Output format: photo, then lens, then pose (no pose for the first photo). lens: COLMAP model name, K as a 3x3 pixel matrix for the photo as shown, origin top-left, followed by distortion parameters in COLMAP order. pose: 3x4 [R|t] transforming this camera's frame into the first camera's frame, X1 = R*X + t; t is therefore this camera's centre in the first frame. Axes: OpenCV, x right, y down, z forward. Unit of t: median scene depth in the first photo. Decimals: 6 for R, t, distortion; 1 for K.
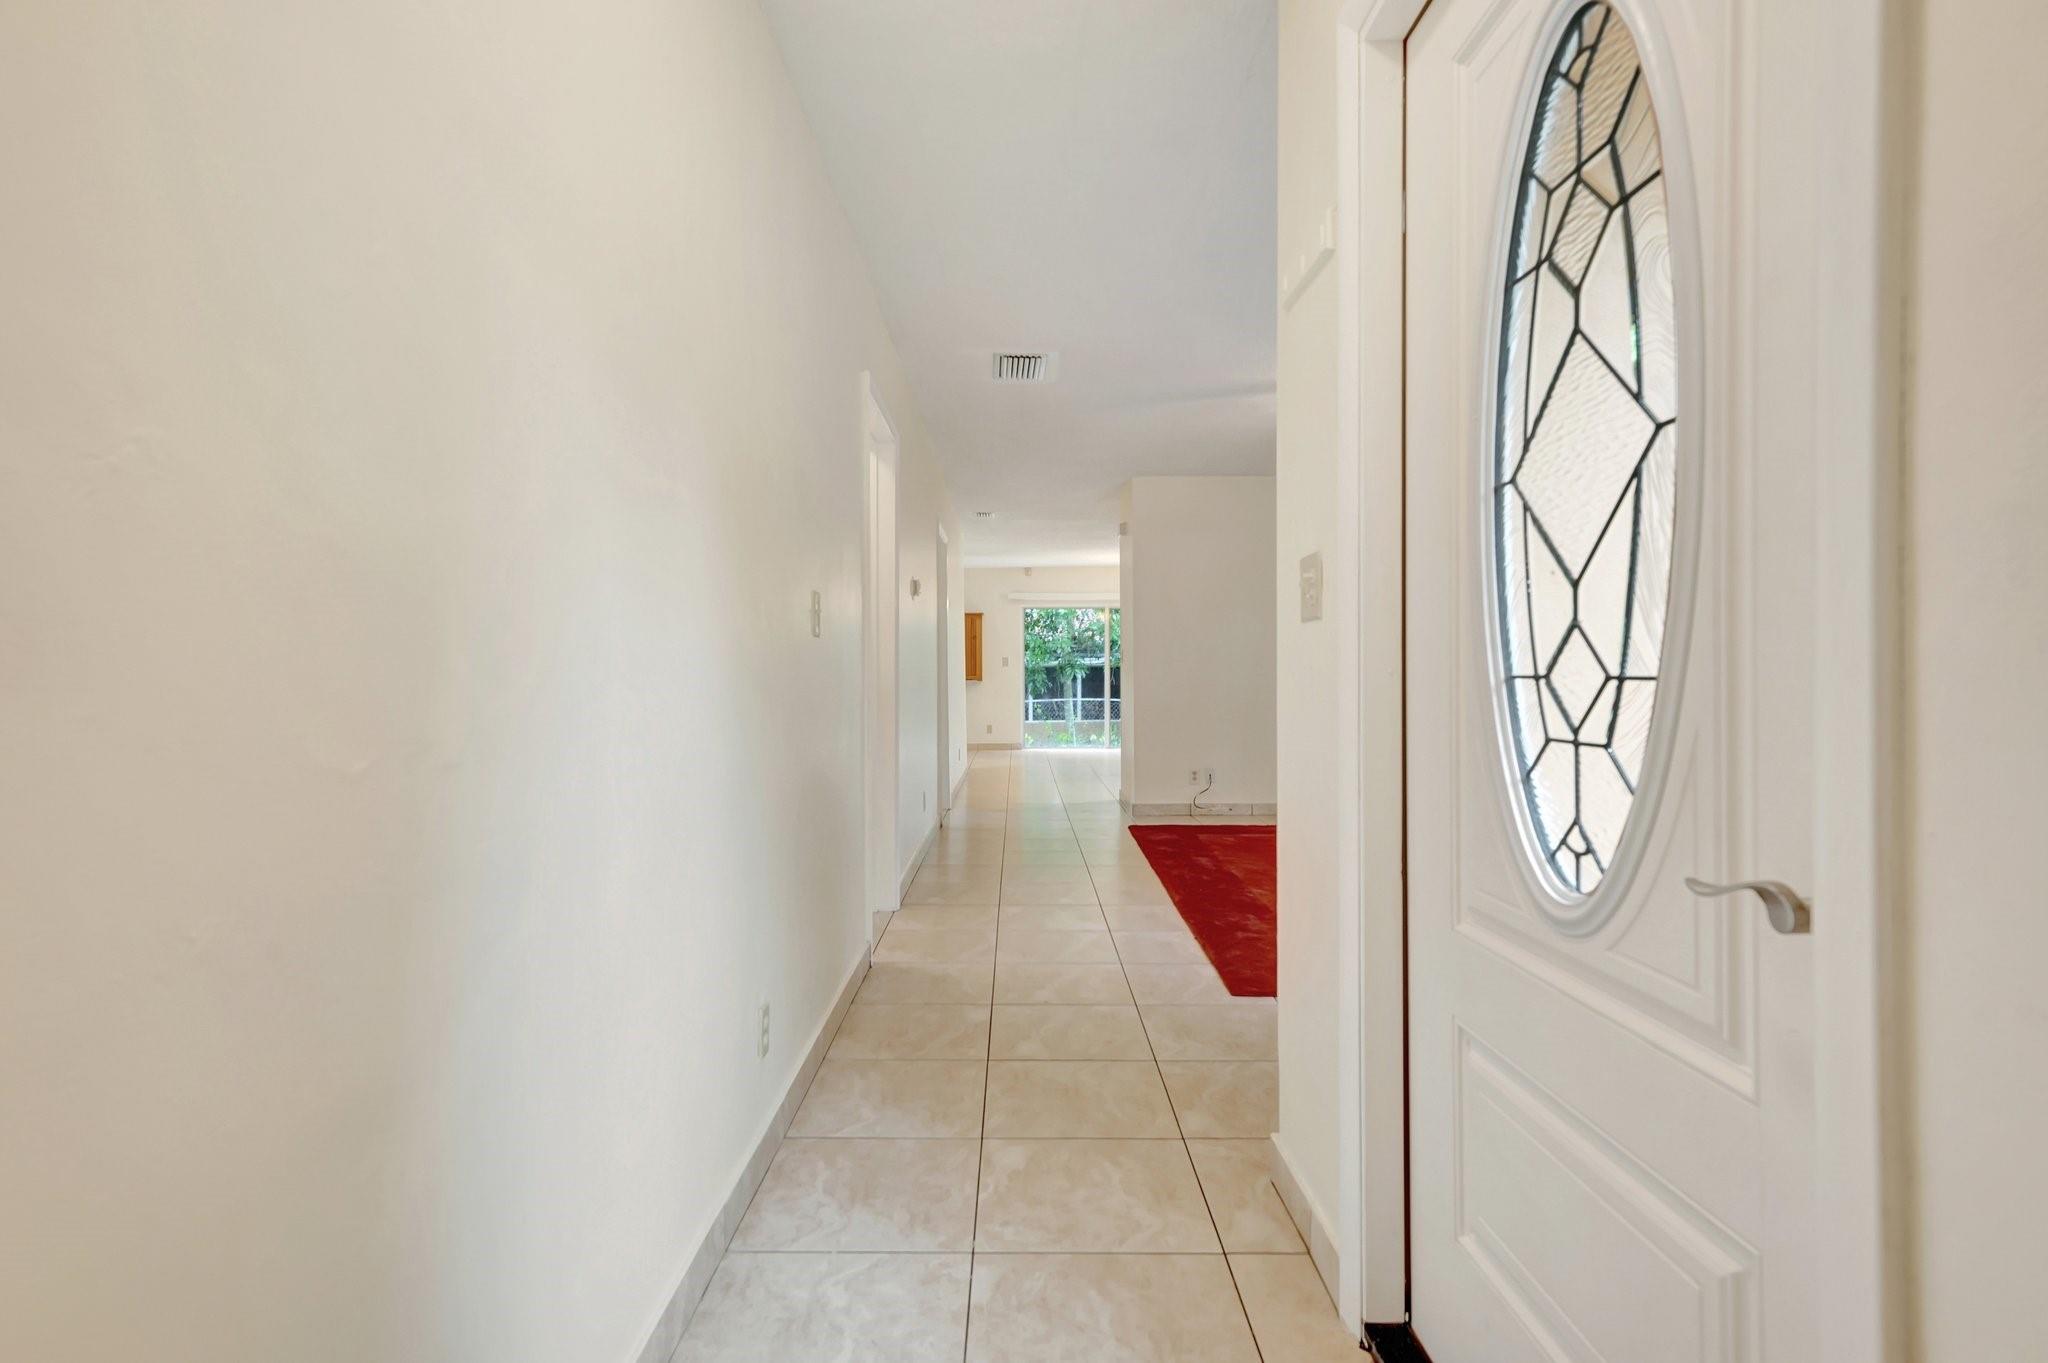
lens RADIAL K [[1011.9, 0, 1024.0], [0, 1011.9, 681.5], [0, 0, 1]] dist [-0.000470, -0.000025]
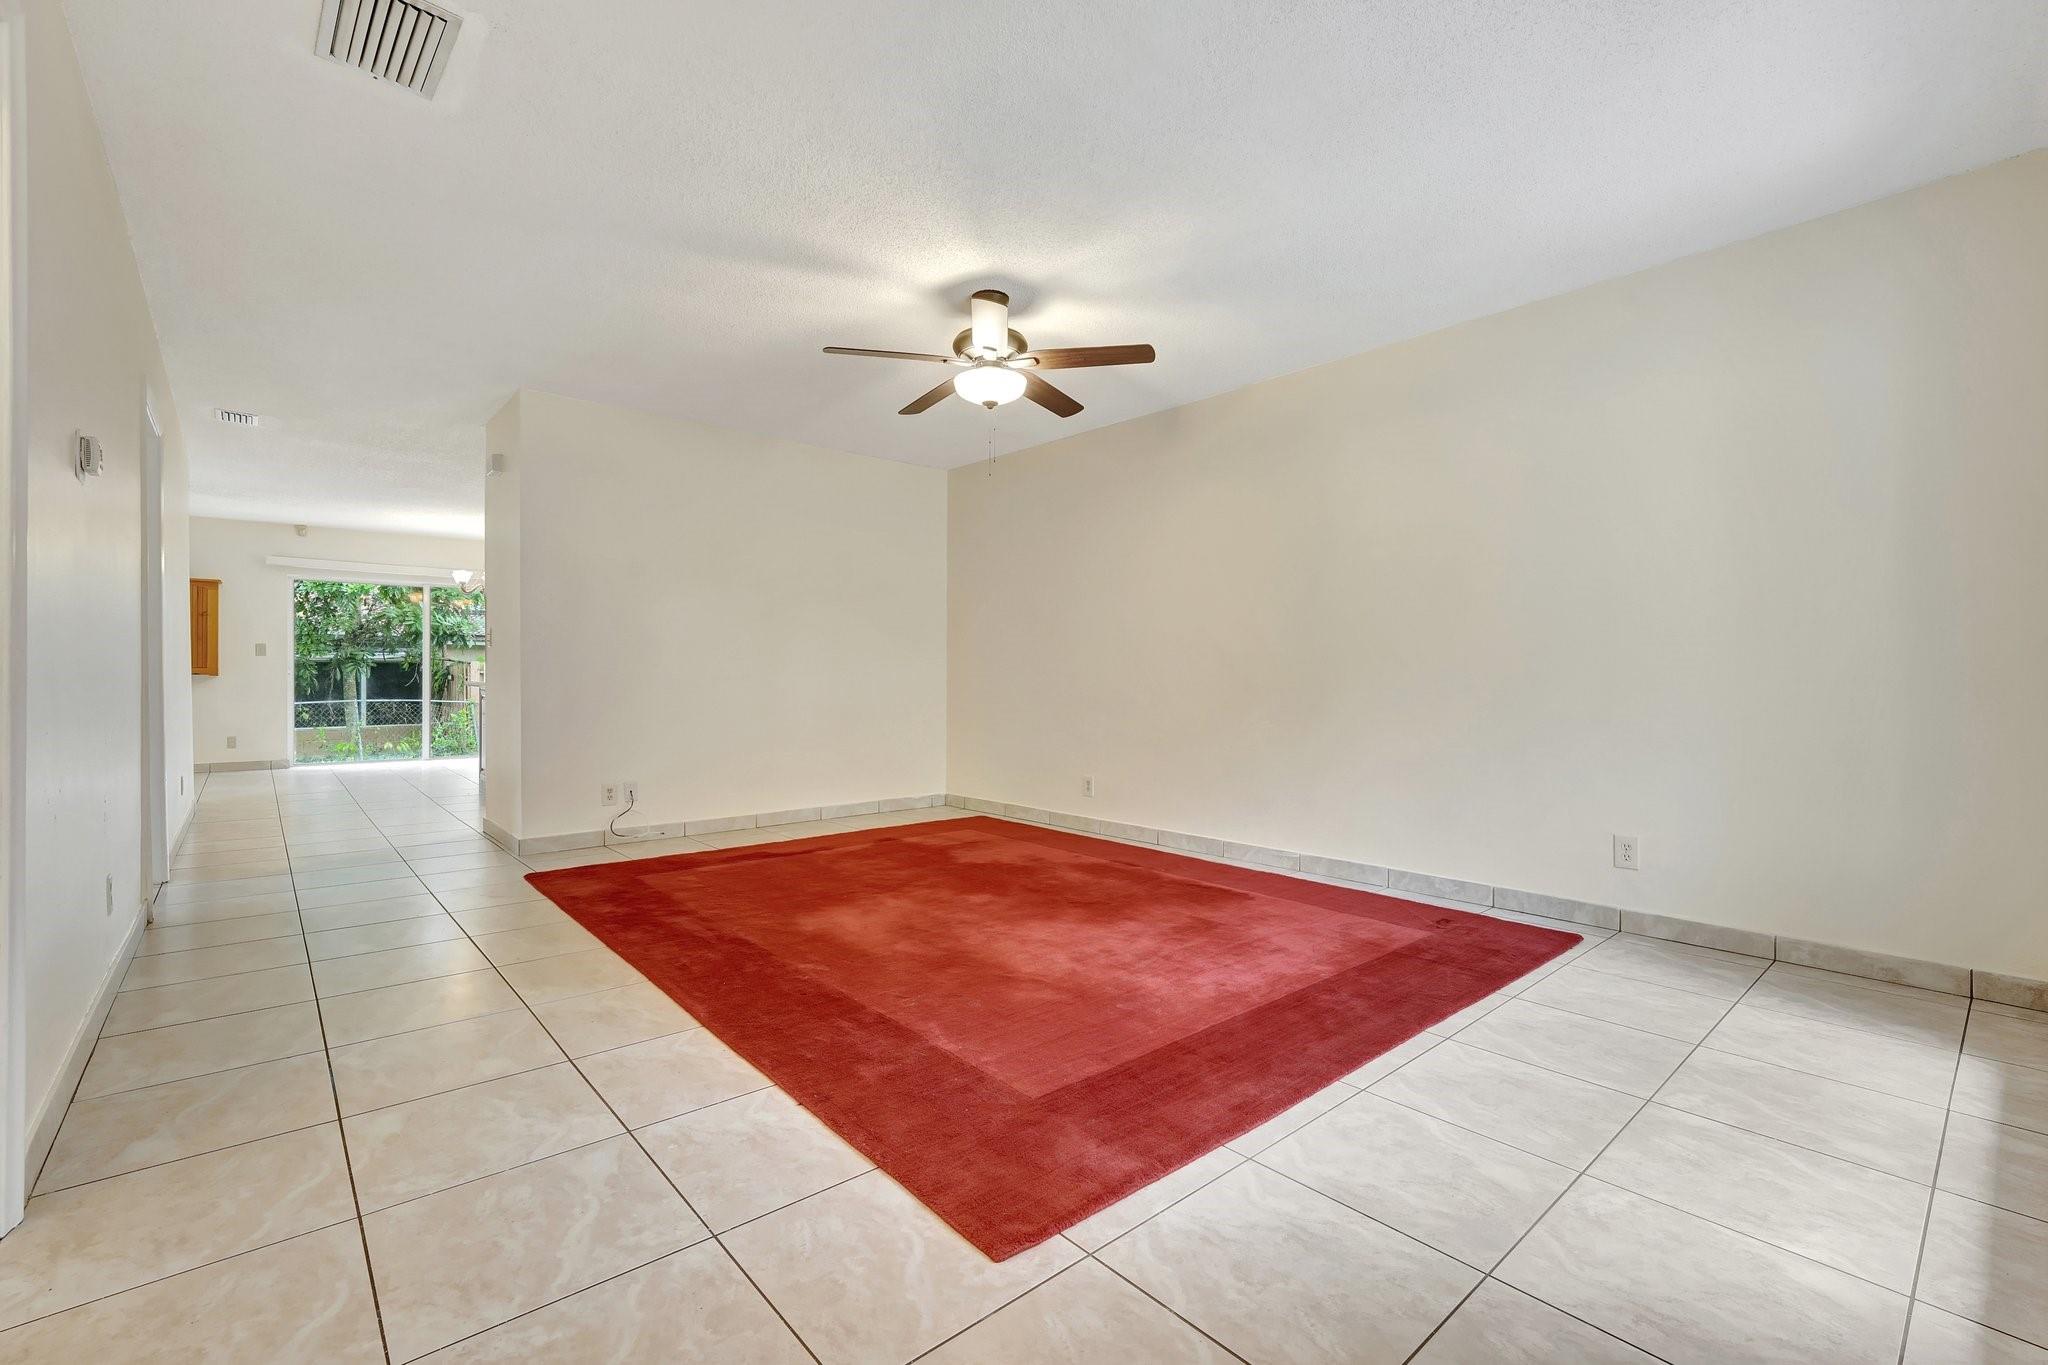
lens RADIAL K [[891.0, 0, 1029.7], [0, 891.0, 674.4], [0, 0, 1]] dist [0.003740, 0.001161]
pose [[0.759724, 0.002531, 0.650241, -0.017143], [0.002331, 0.999975, -0.006615, 0.004148], [-0.650242, 0.006541, 0.759699, 0.153097]]
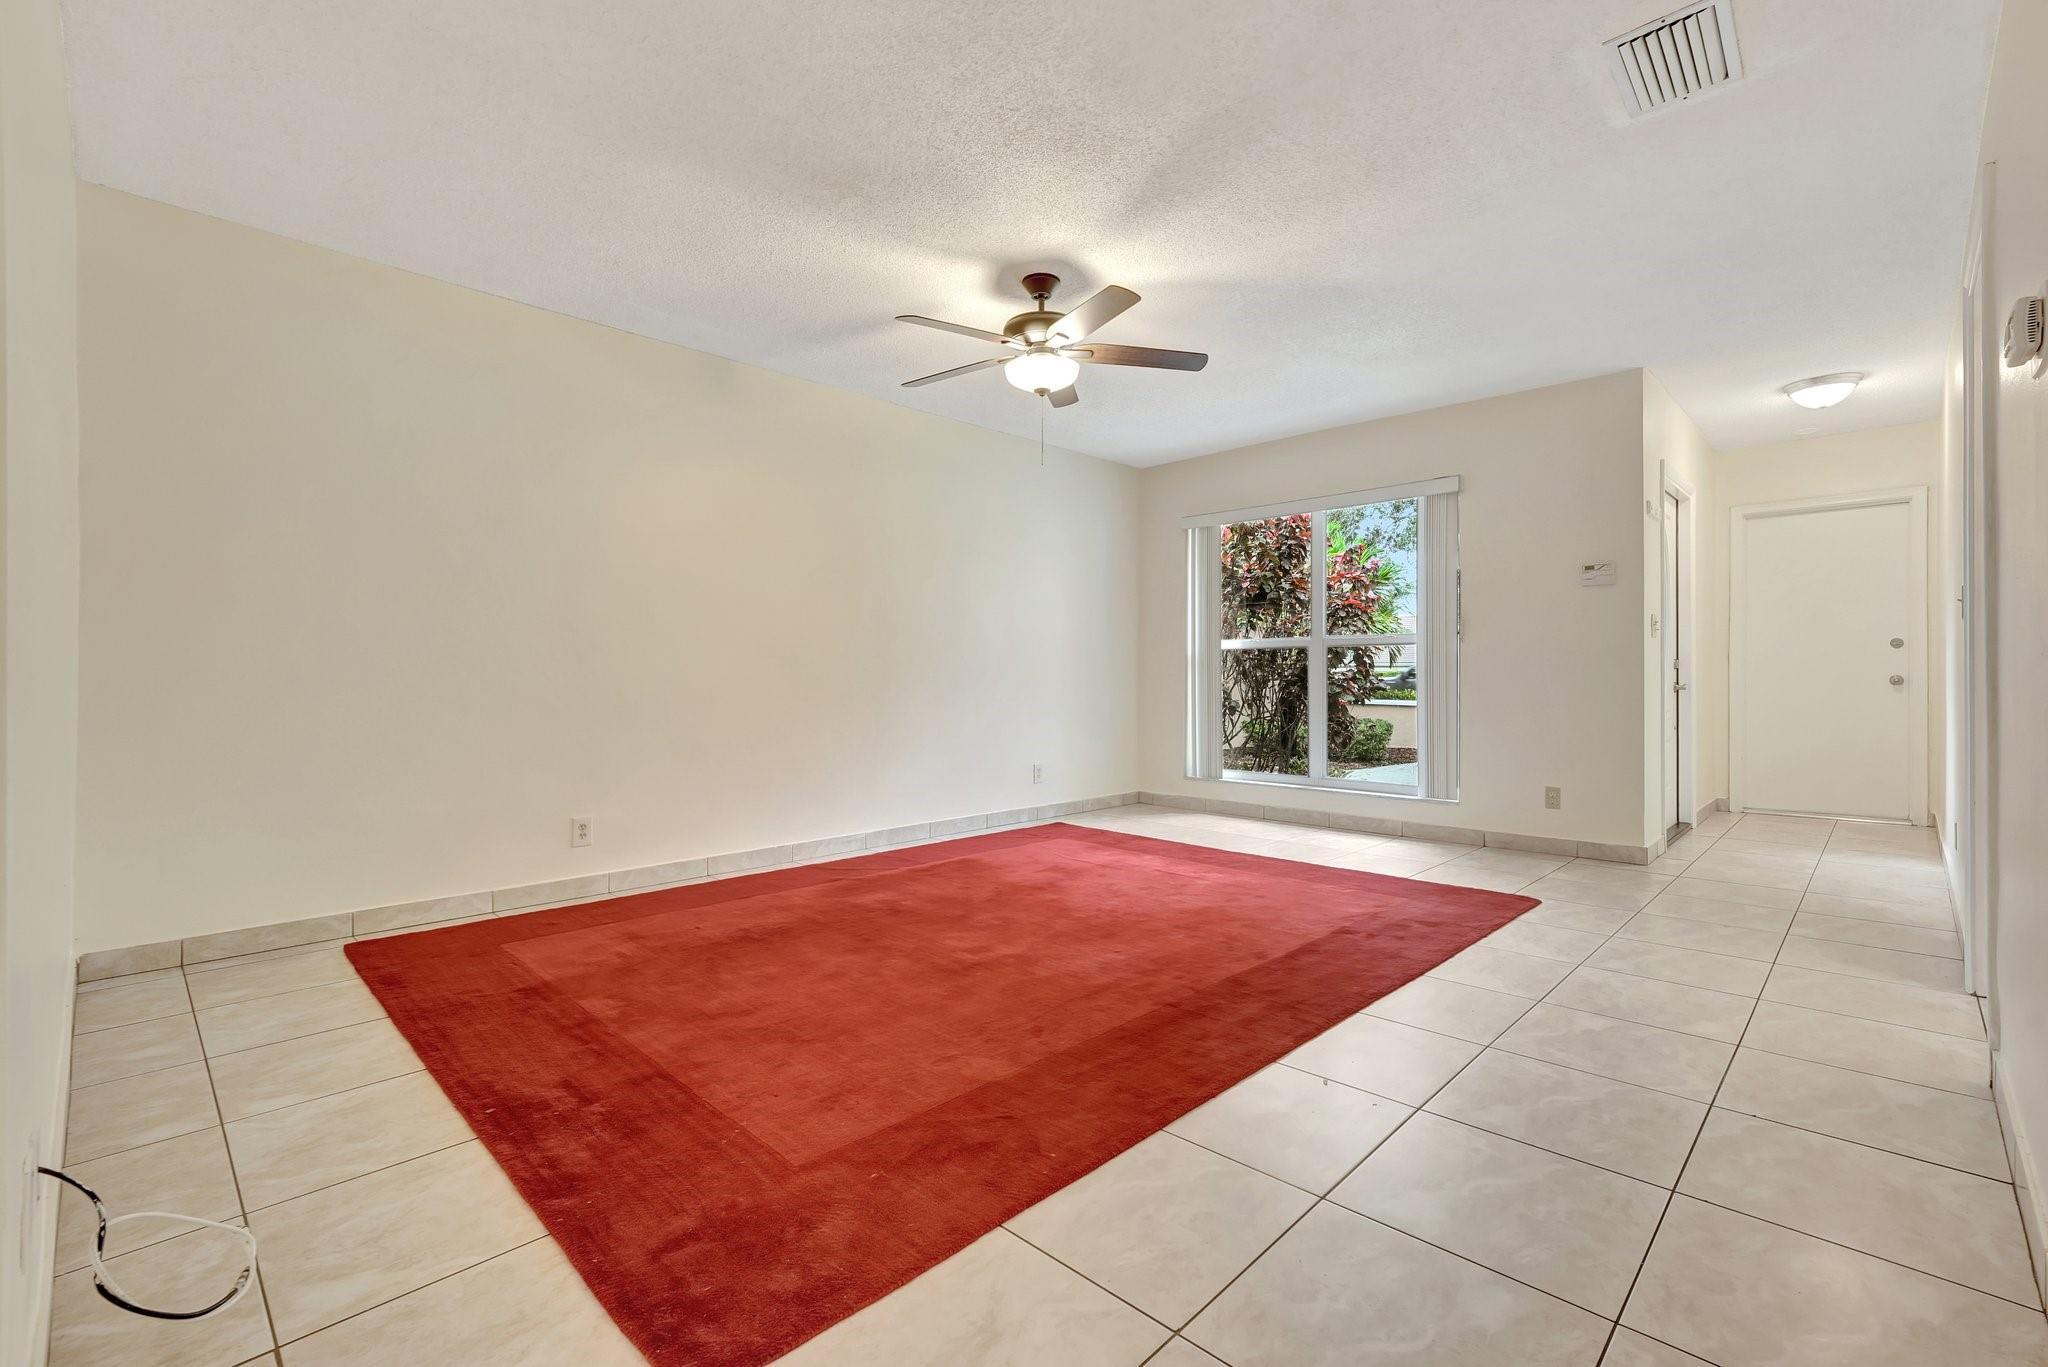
lens RADIAL K [[894.9, 0, 1024.2], [0, 894.9, 670.9], [0, 0, 1]] dist [0.000915, -0.000086]
pose [[-0.705885, 0.005267, 0.708307, -0.032646], [0.008241, 0.999966, 0.000776, 0.002349], [-0.708279, 0.006385, -0.705904, 0.549533]]
